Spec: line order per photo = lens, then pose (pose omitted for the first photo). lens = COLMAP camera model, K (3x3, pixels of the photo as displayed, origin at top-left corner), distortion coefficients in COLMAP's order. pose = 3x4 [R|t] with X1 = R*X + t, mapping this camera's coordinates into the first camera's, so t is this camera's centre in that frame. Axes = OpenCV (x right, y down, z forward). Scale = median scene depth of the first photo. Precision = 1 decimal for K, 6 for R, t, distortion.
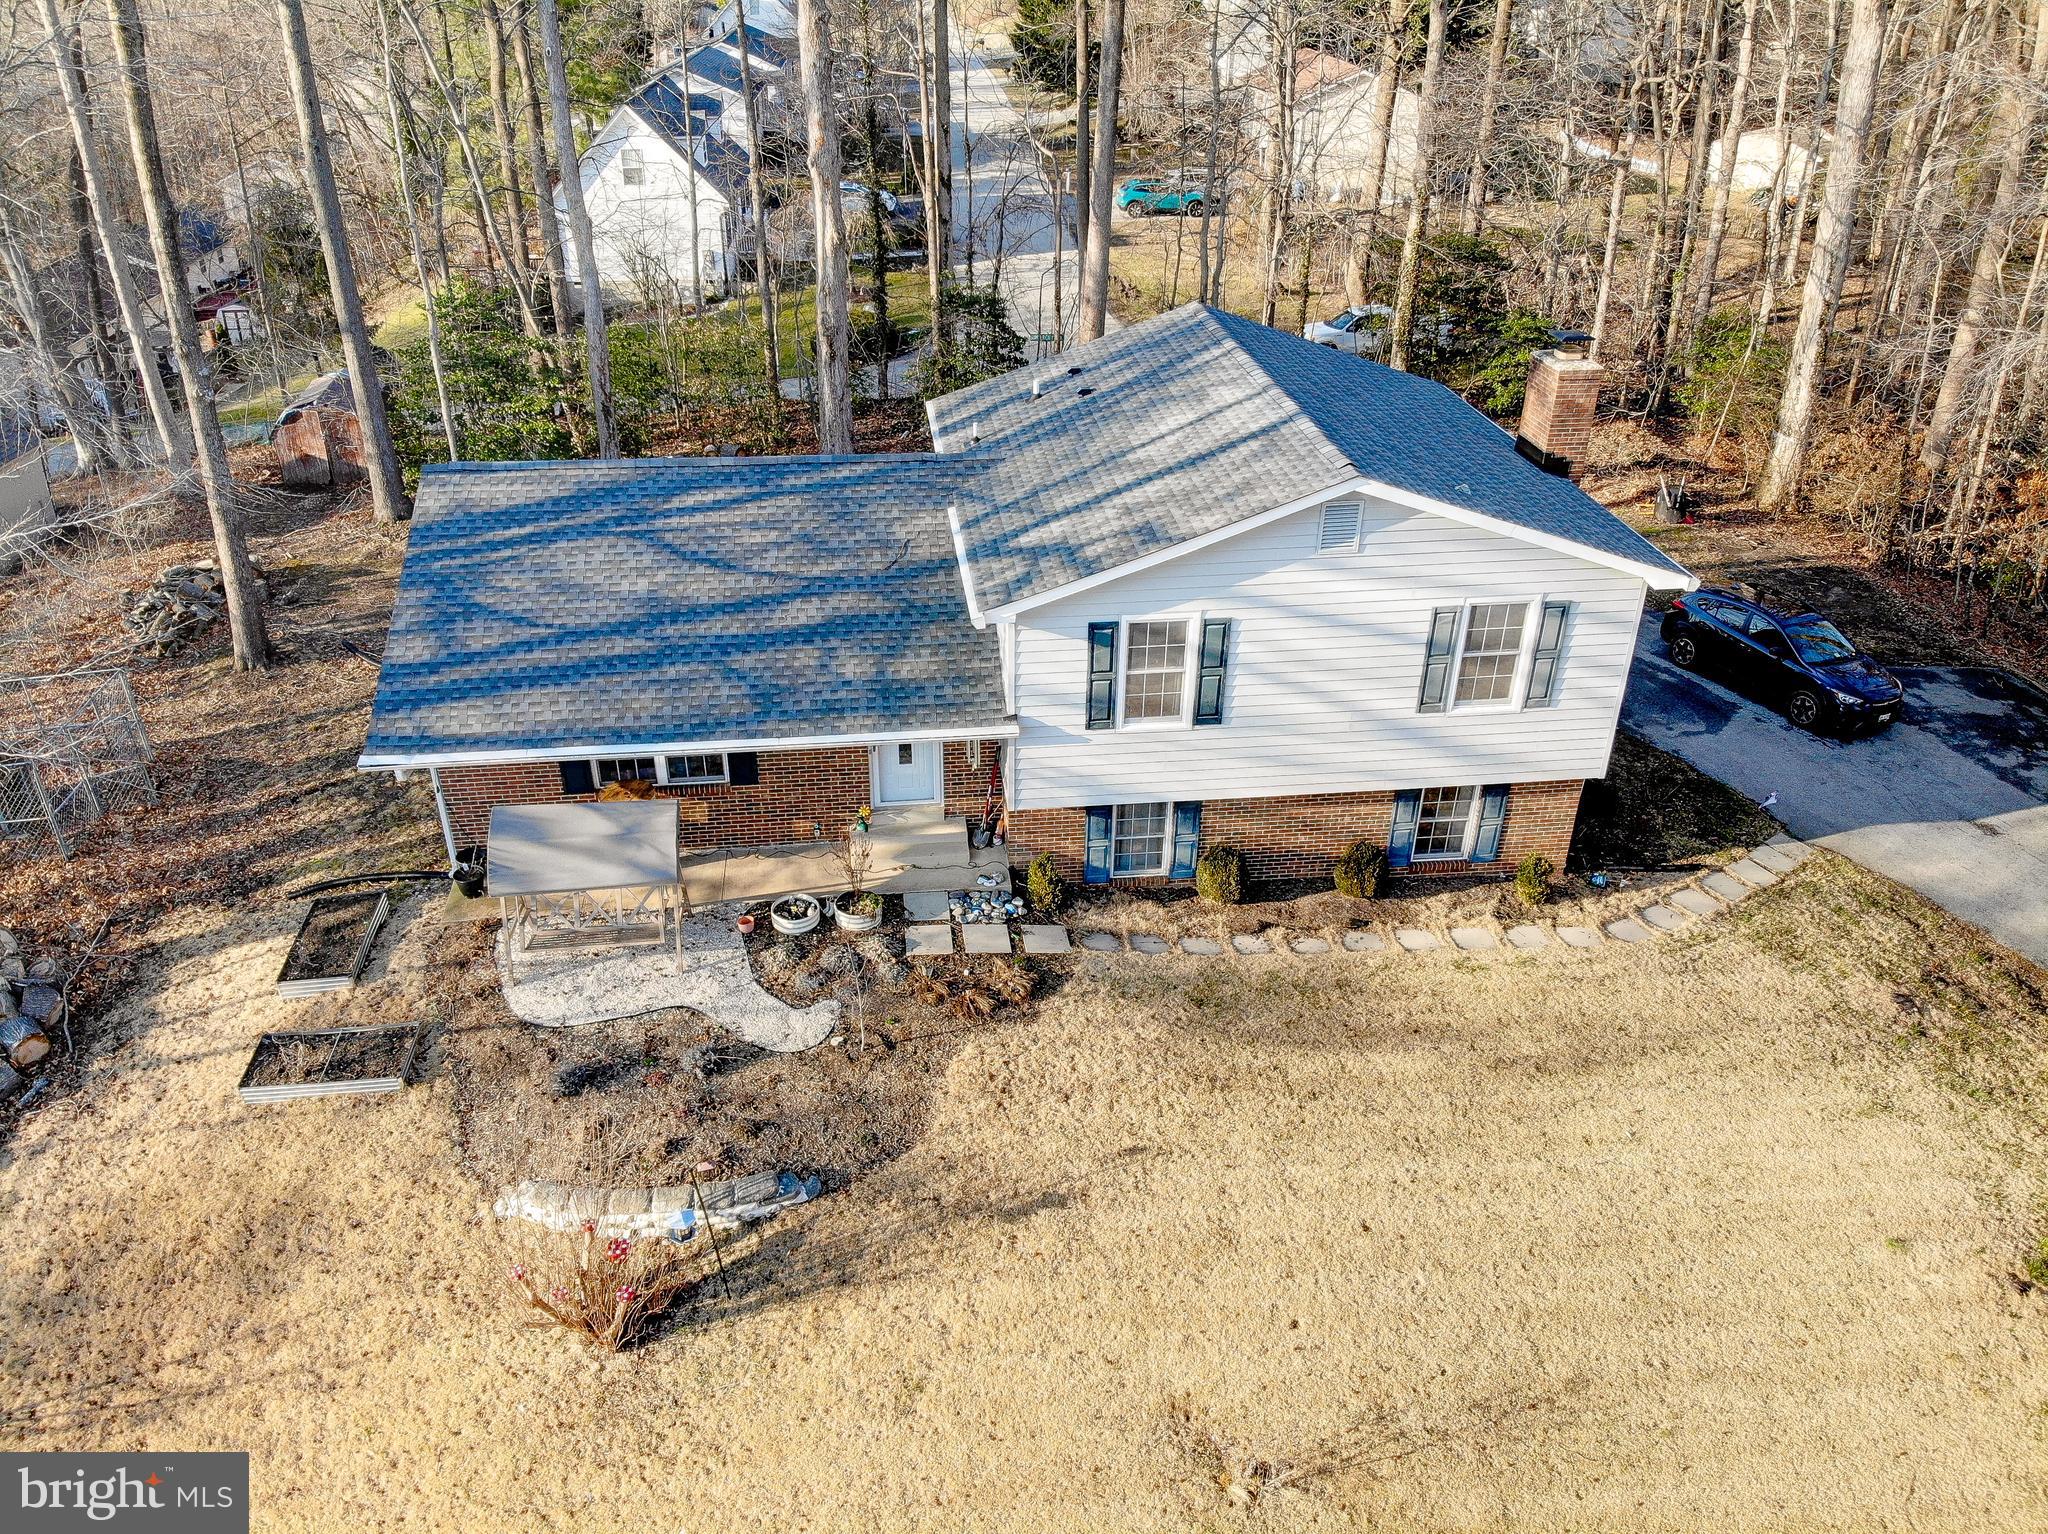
lens RADIAL K [[1501.1, 0, 1018.5], [0, 1501.1, 794.0], [0, 0, 1]] dist [0.074615, -0.204930]
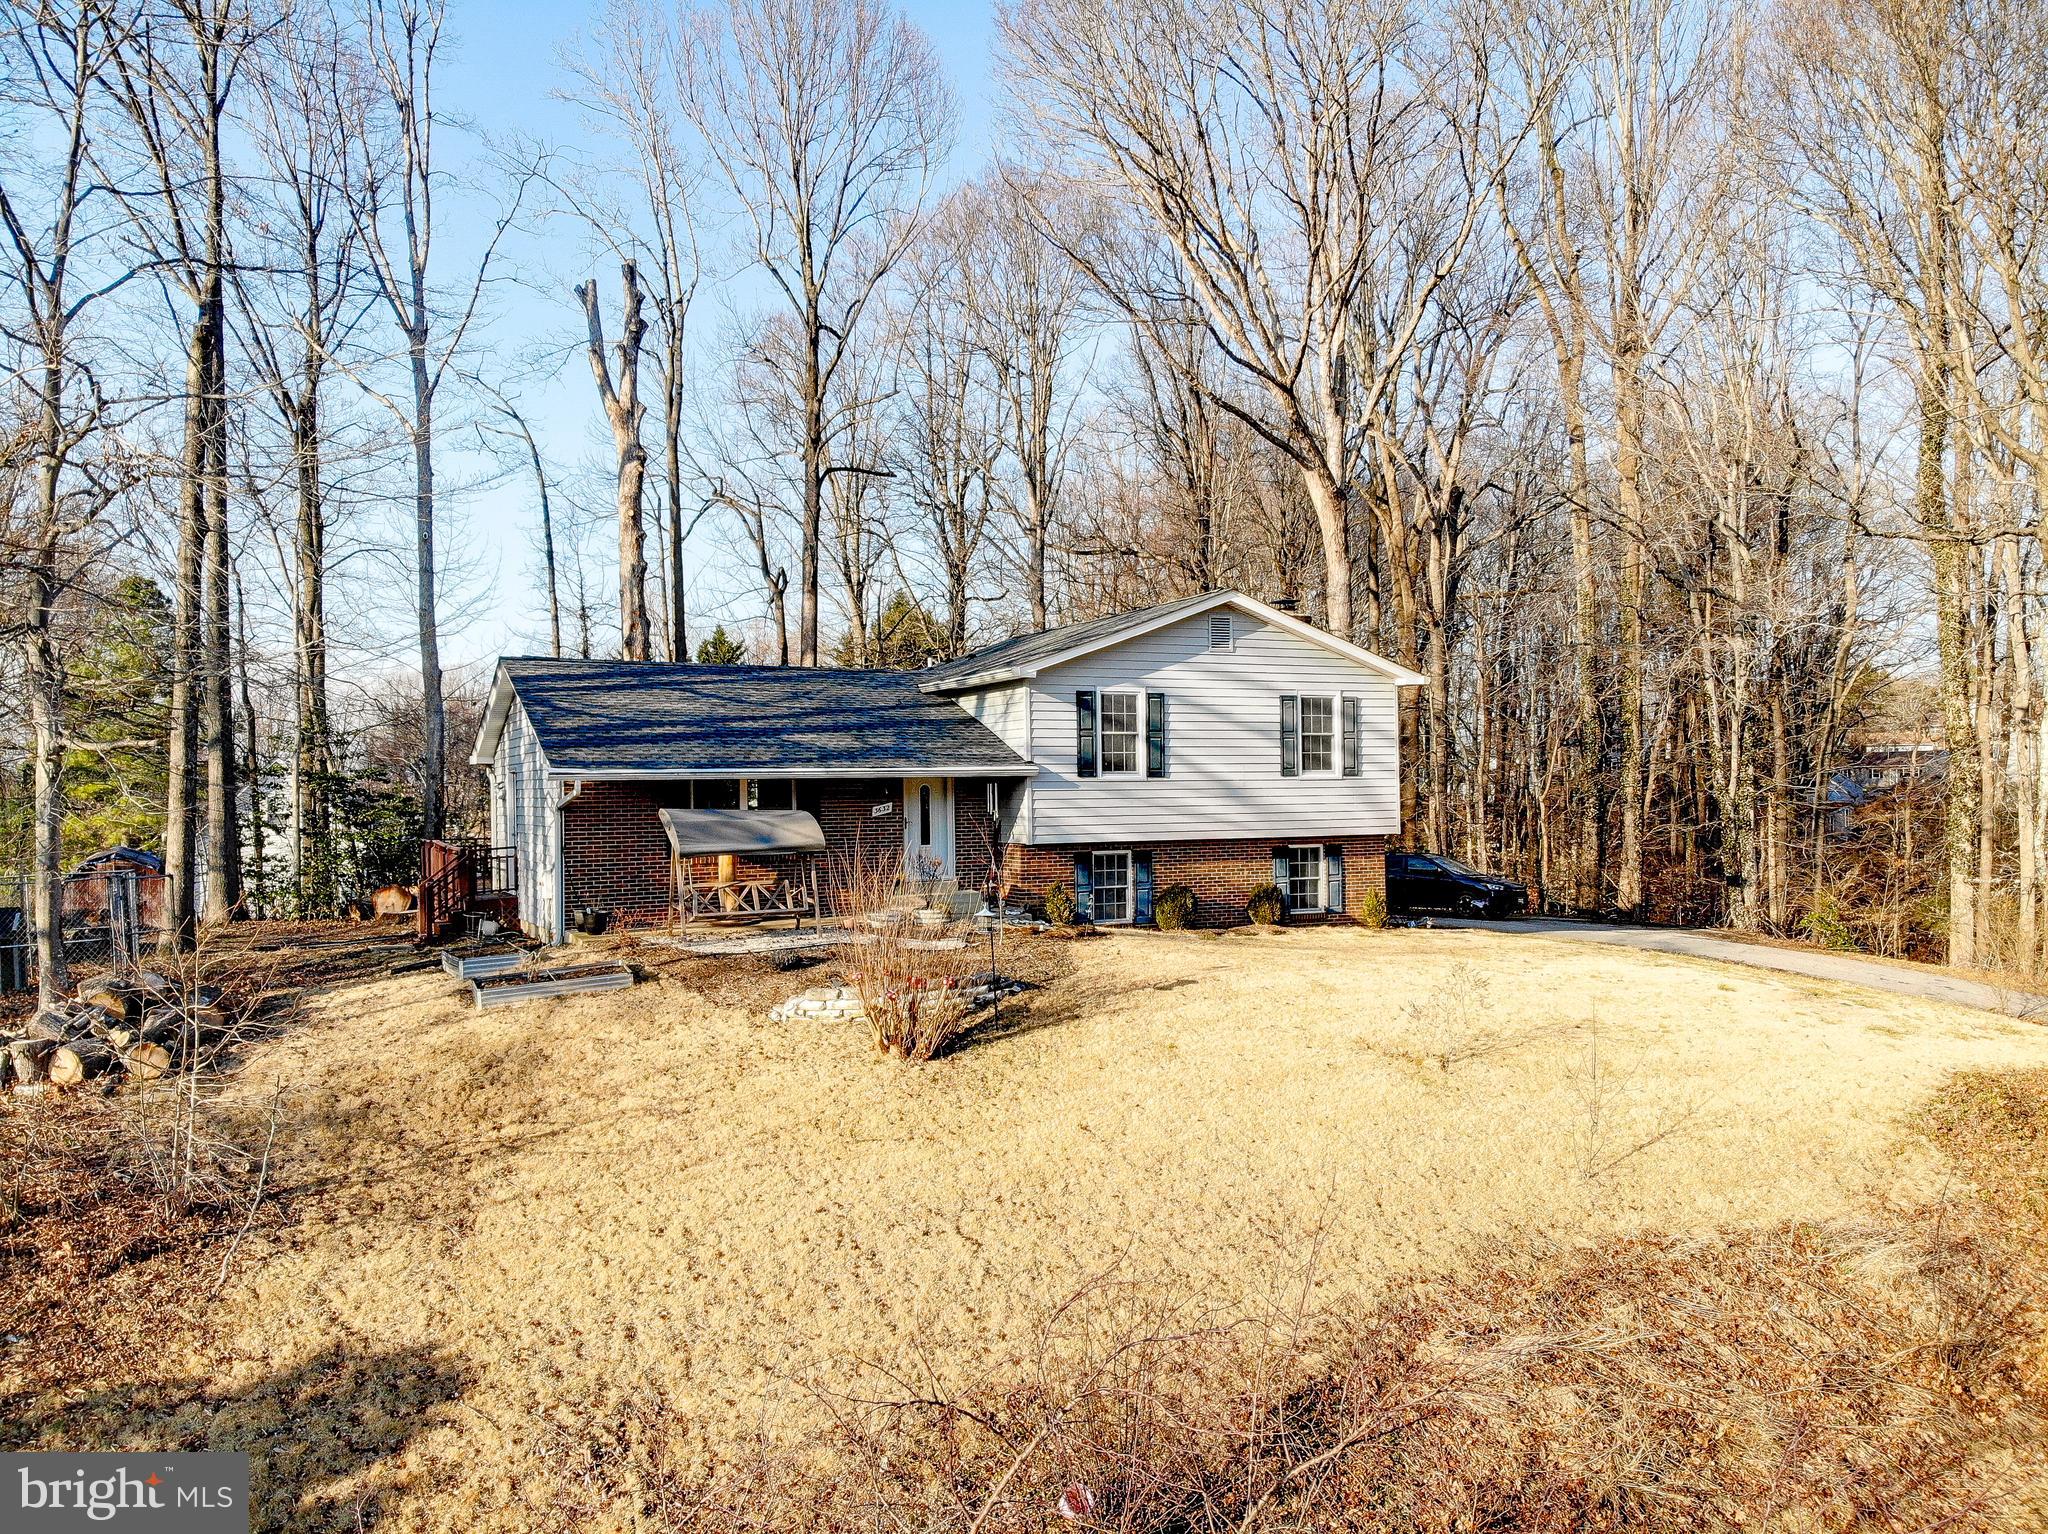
lens RADIAL K [[1485.5, 0, 1018.1], [0, 1485.5, 776.3], [0, 0, 1]] dist [0.194301, -0.409099]
pose [[0.936131, -0.012164, 0.351440, -0.520483], [0.191871, 0.855194, -0.481486, 0.646367], [-0.294693, 0.518165, 0.802908, -0.069760]]
